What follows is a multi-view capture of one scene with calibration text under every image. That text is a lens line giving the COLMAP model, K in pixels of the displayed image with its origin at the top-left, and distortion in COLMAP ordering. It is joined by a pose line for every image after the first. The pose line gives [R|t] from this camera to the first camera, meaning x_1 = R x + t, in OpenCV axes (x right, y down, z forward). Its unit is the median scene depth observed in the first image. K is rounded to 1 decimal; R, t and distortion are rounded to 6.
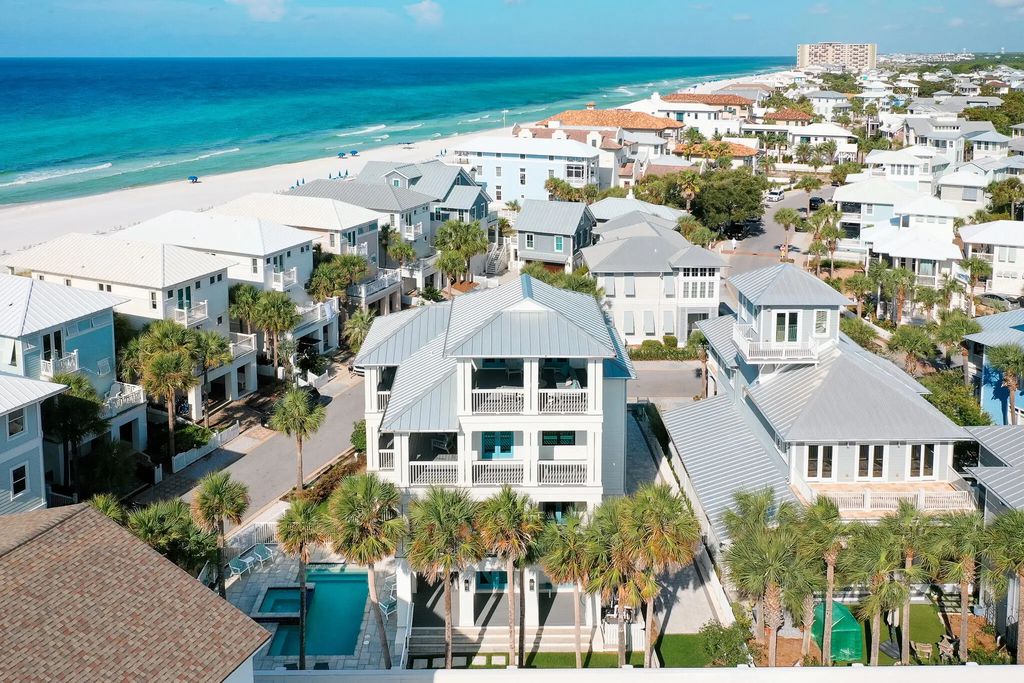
lens RADIAL K [[828.1, 0, 501.2], [0, 828.1, 153.2], [0, 0, 1]] dist [0.002701, 0.000195]
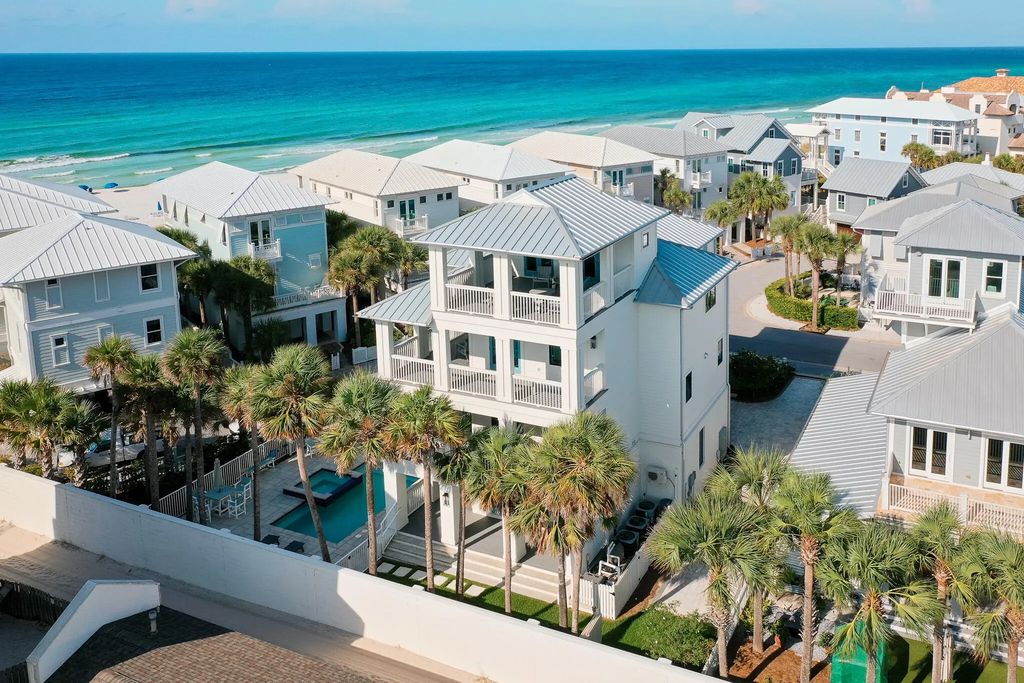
lens RADIAL K [[817.8, 0, 650.1], [0, 817.8, 192.0], [0, 0, 1]] dist [-0.000535, -0.002372]
pose [[0.920438, 0.061222, -0.386065, 0.243853], [-0.038893, 0.997101, 0.065392, 0.059713], [0.388949, -0.045174, 0.920151, 0.139926]]
